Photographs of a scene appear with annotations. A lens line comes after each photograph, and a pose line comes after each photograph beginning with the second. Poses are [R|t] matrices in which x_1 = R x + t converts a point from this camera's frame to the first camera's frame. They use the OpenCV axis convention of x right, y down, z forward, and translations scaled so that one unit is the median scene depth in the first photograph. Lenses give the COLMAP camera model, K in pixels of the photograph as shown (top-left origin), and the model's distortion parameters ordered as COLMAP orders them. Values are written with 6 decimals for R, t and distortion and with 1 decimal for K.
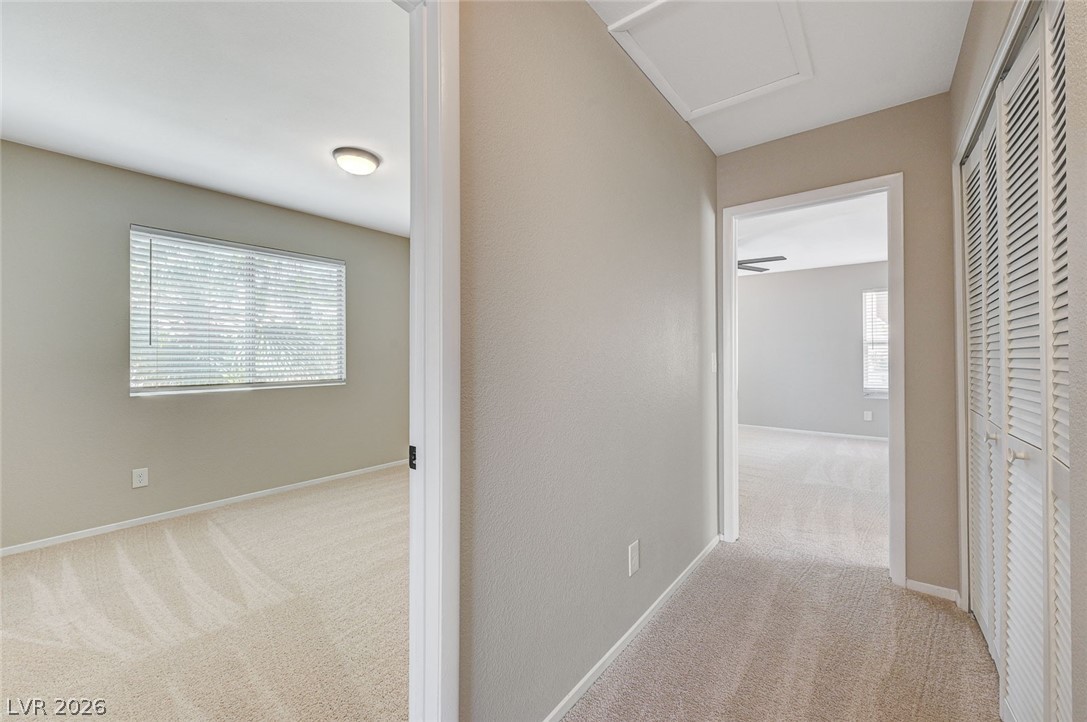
lens RADIAL K [[432.4, 0, 546.9], [0, 432.4, 352.6], [0, 0, 1]] dist [0.001194, 0.000051]
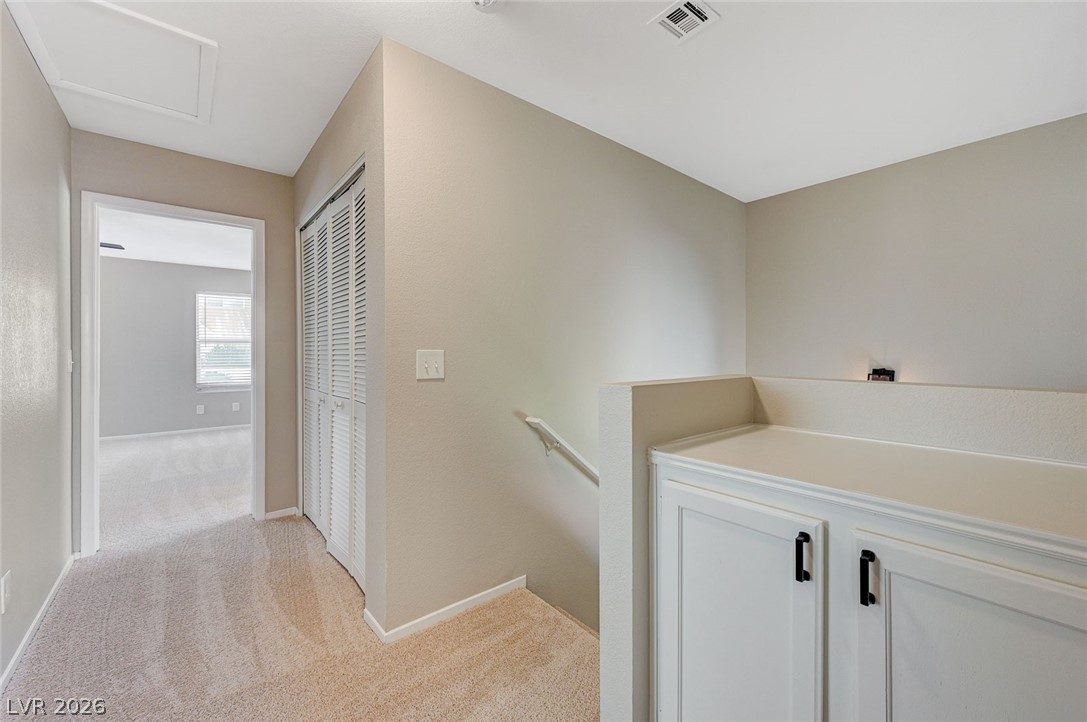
lens RADIAL K [[432.4, 0, 546.9], [0, 432.4, 352.6], [0, 0, 1]] dist [0.001194, 0.000051]
pose [[0.215520, -0.000044, 0.976499, -0.265155], [-0.006200, 0.999980, 0.001413, -0.001860], [-0.976480, -0.006359, 0.215515, -0.144195]]
